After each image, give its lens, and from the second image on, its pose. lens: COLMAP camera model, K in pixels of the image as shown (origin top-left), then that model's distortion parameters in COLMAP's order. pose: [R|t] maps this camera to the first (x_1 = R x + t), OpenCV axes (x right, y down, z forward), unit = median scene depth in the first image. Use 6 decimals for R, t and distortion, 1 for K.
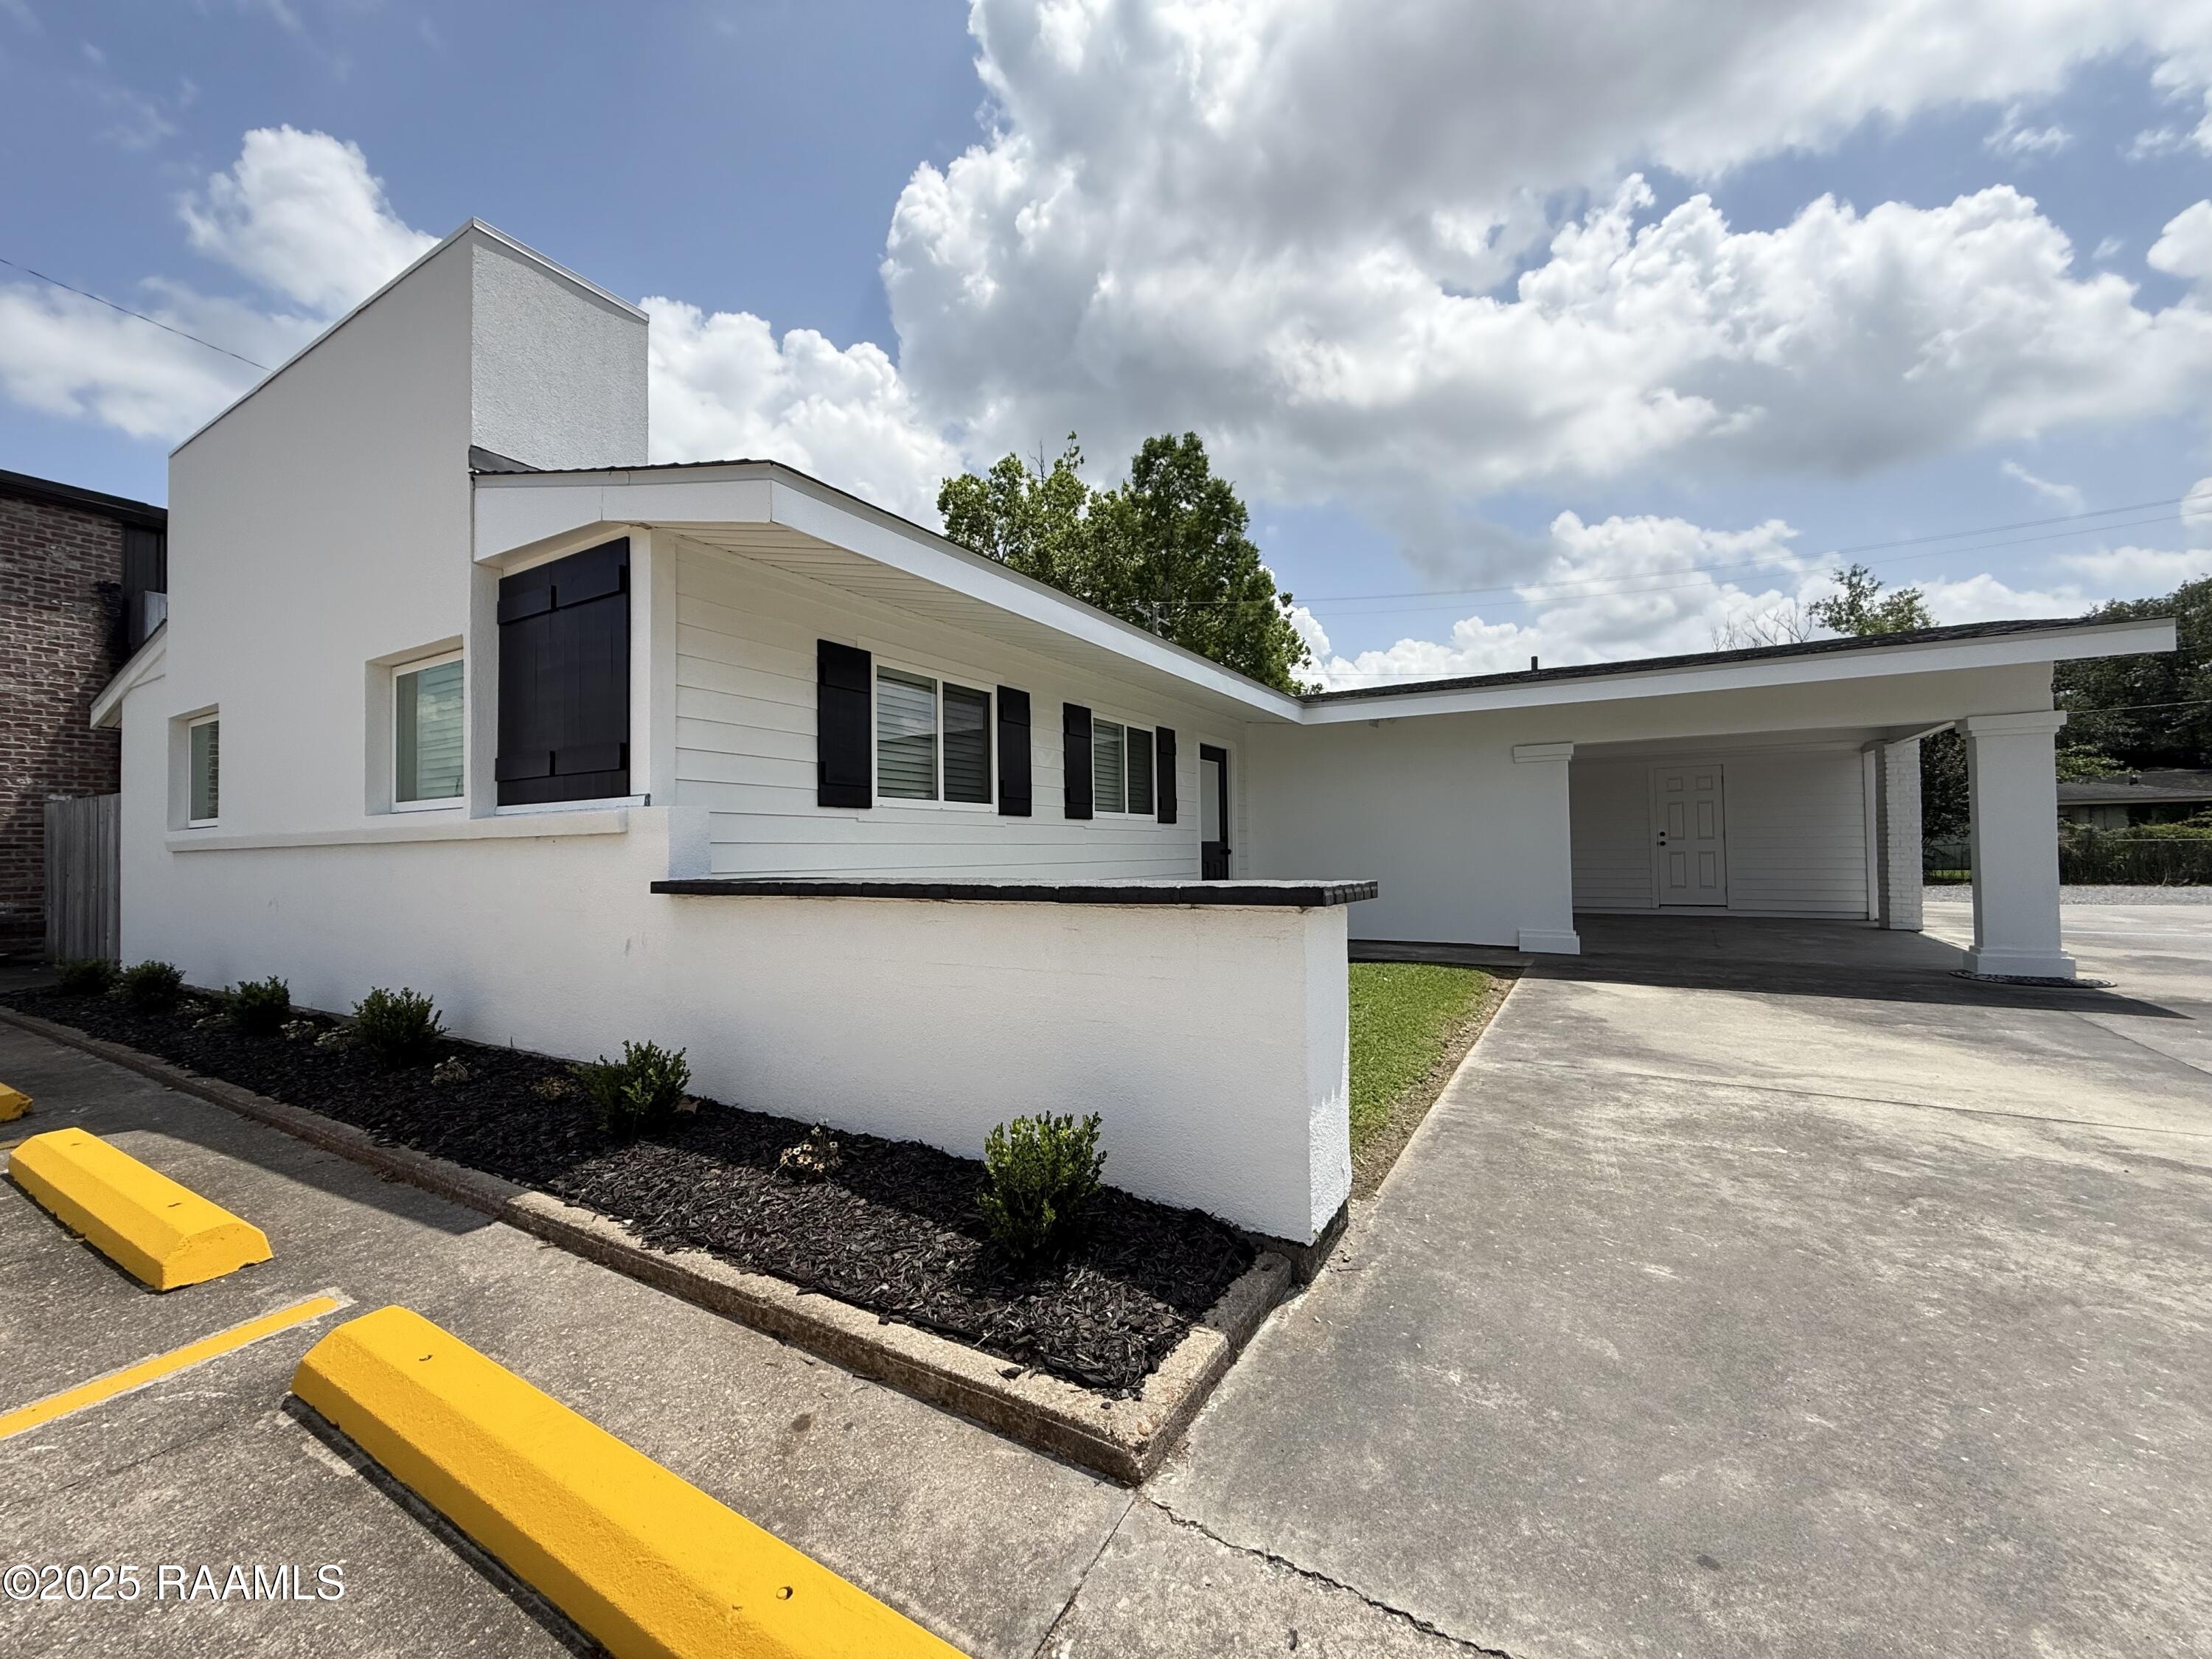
lens RADIAL K [[874.7, 0, 1102.5], [0, 874.7, 820.1], [0, 0, 1]] dist [0.000636, 0.000653]
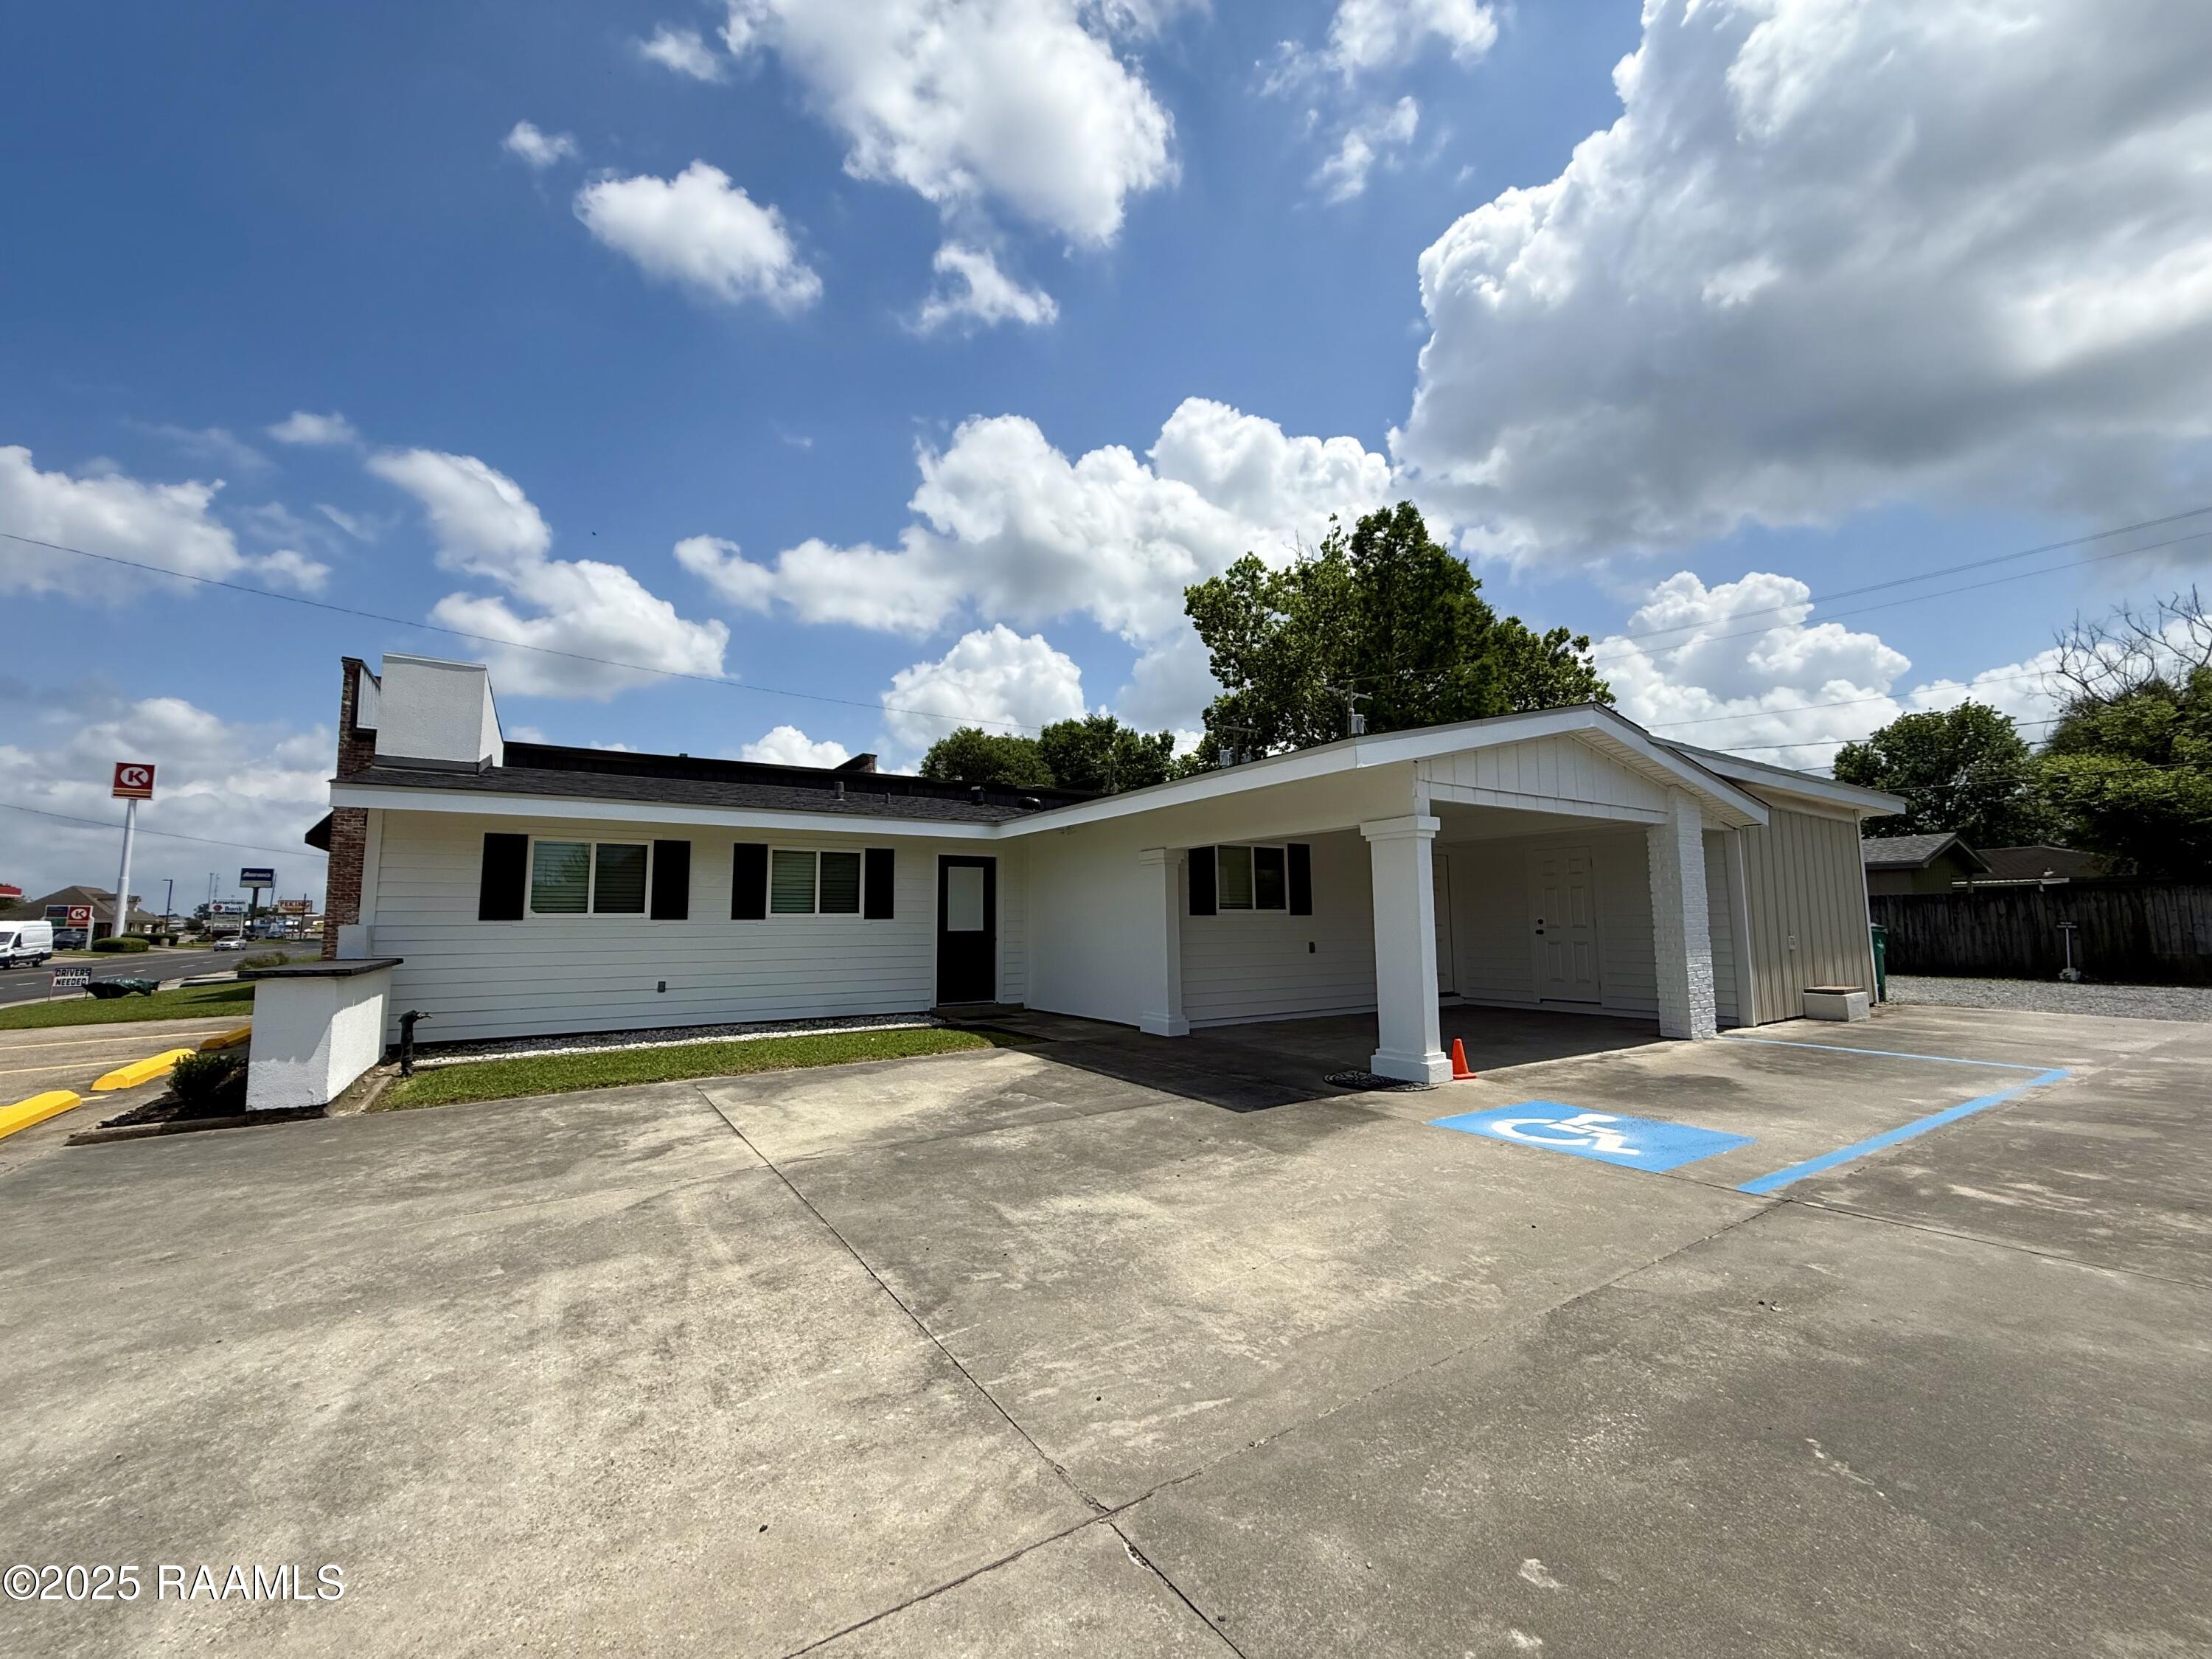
lens RADIAL K [[874.7, 0, 1105.3], [0, 874.7, 831.7], [0, 0, 1]] dist [0.000636, 0.000653]
pose [[0.887973, -0.043830, -0.457802, 0.914313], [0.013614, 0.997517, -0.069096, -0.029666], [0.459693, 0.055123, 0.886365, -0.041850]]
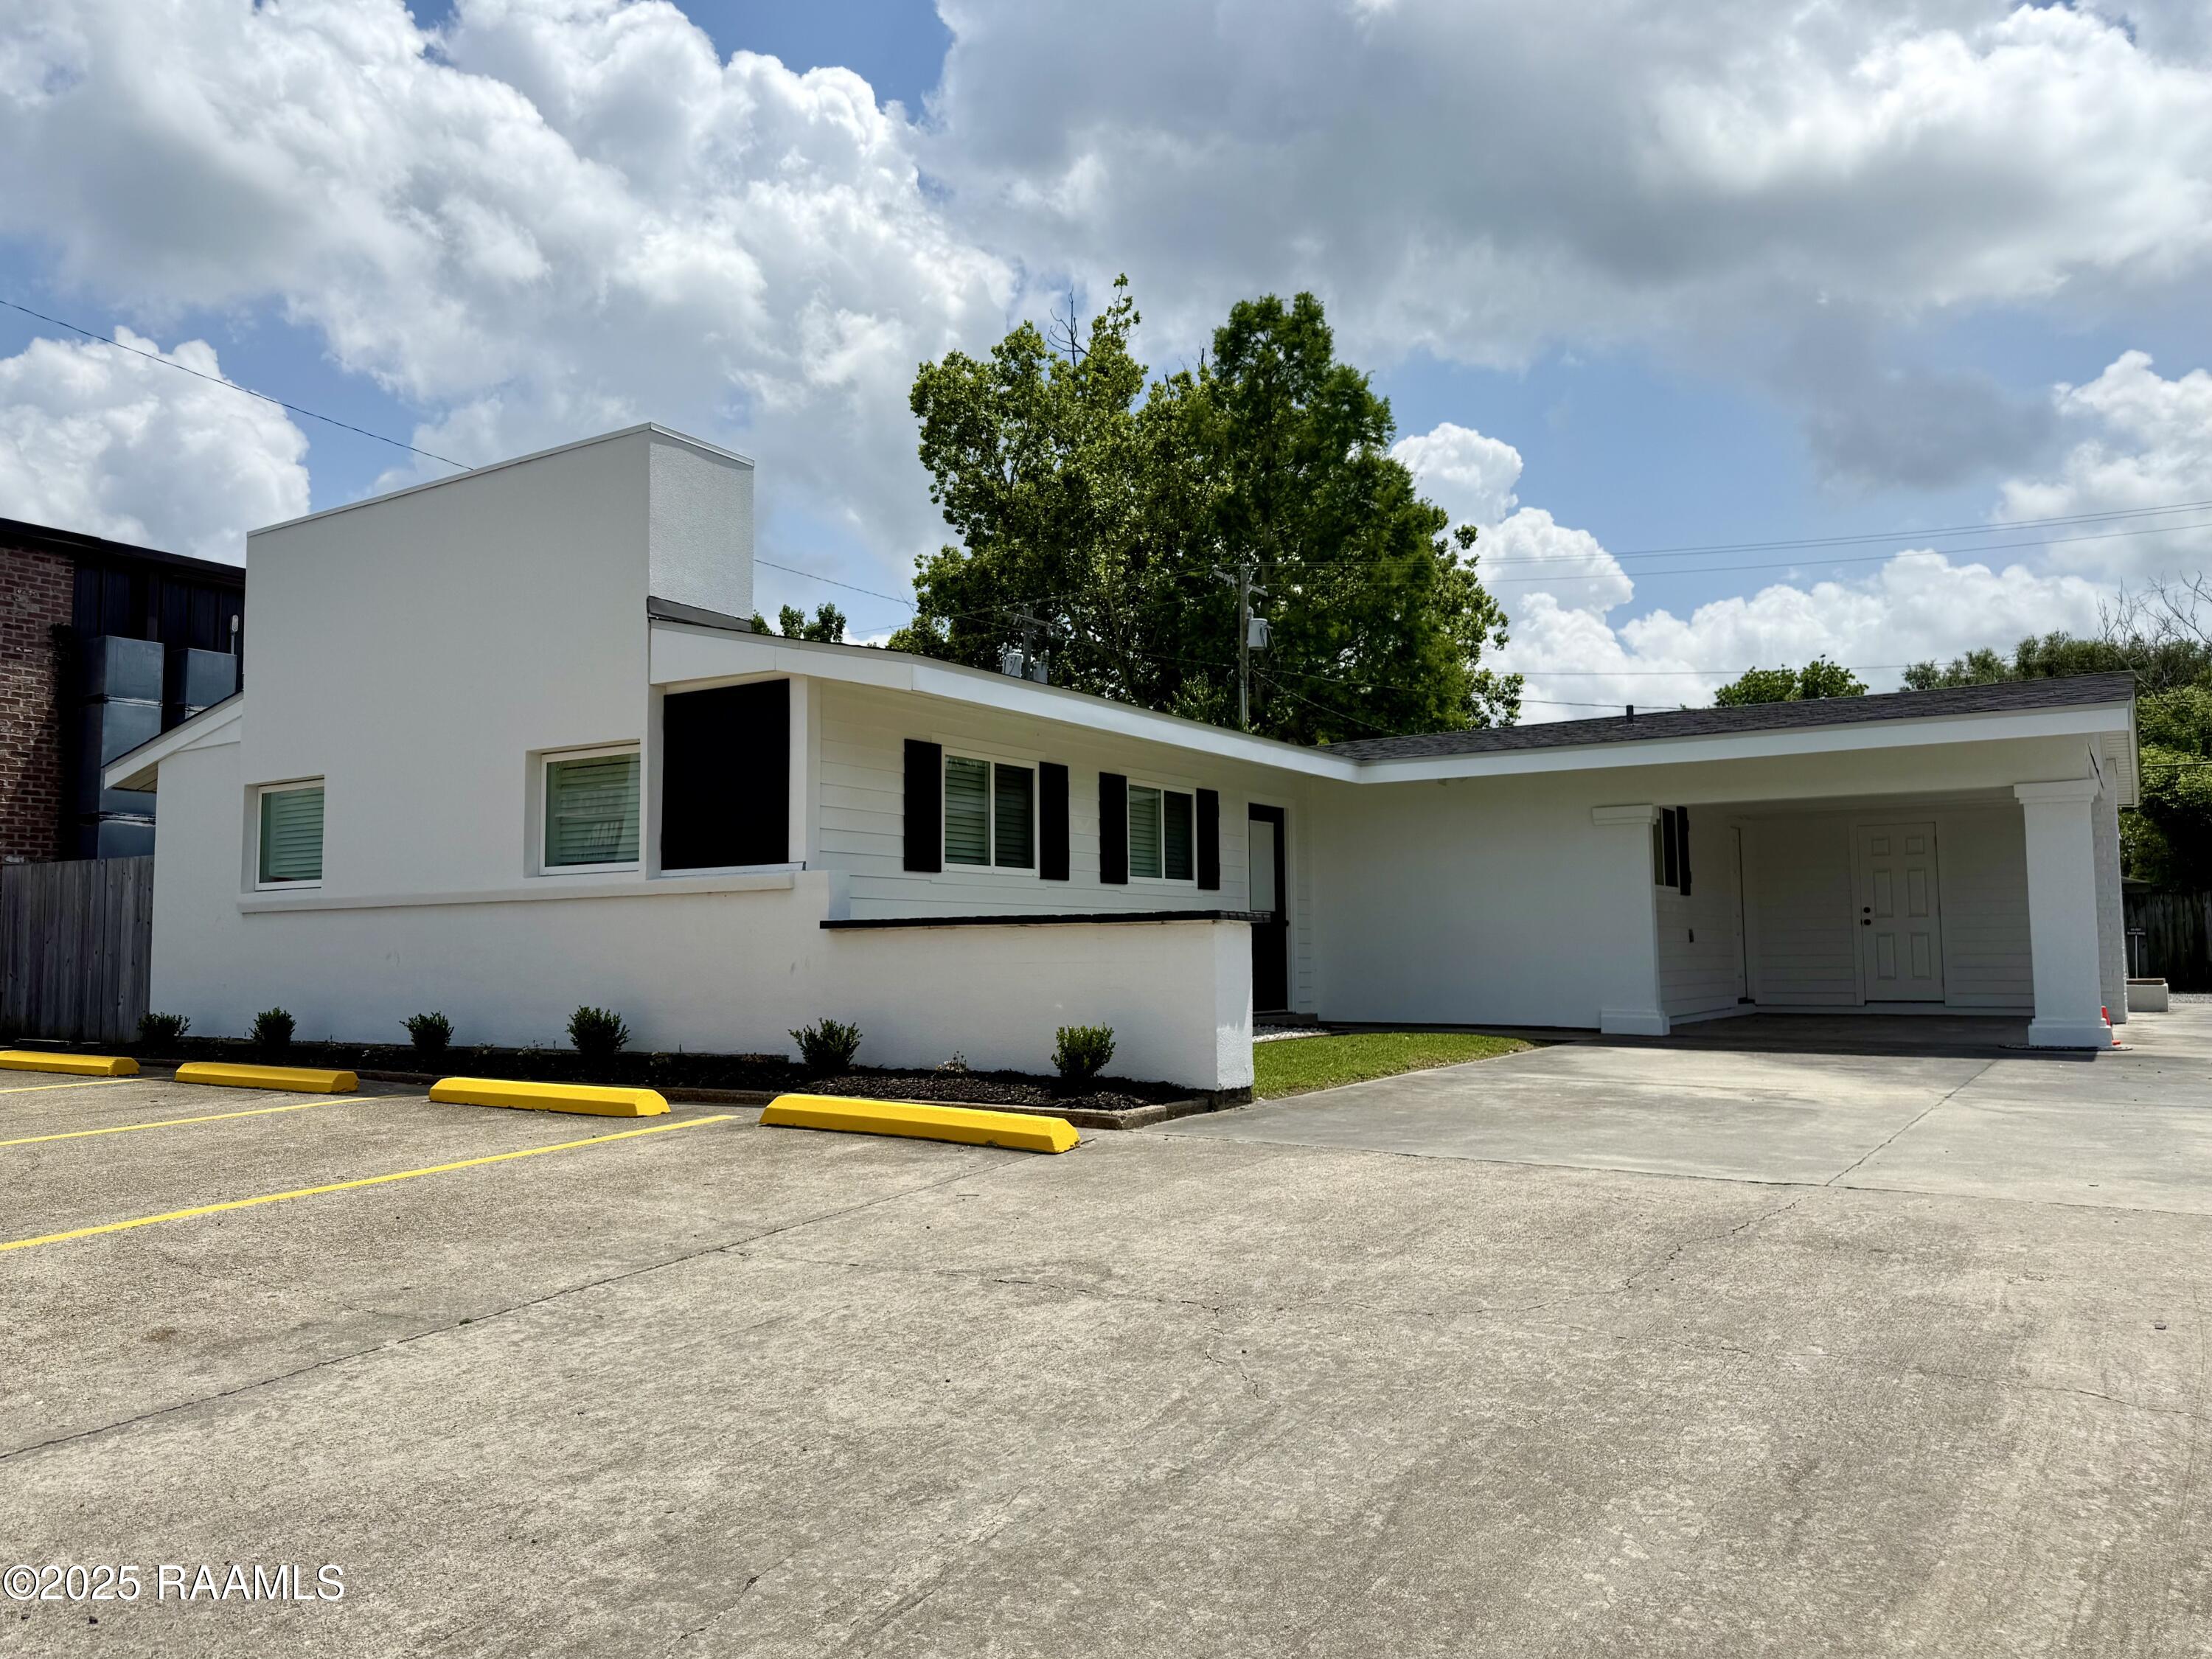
lens RADIAL K [[1589.2, 0, 1099.4], [0, 1589.2, 832.1], [0, 0, 1]] dist [0.062173, -0.045690]
pose [[0.998773, 0.001879, -0.049478, 0.036599], [-0.003901, 0.999159, -0.040807, 0.010985], [0.049359, 0.040950, 0.997941, -0.656322]]
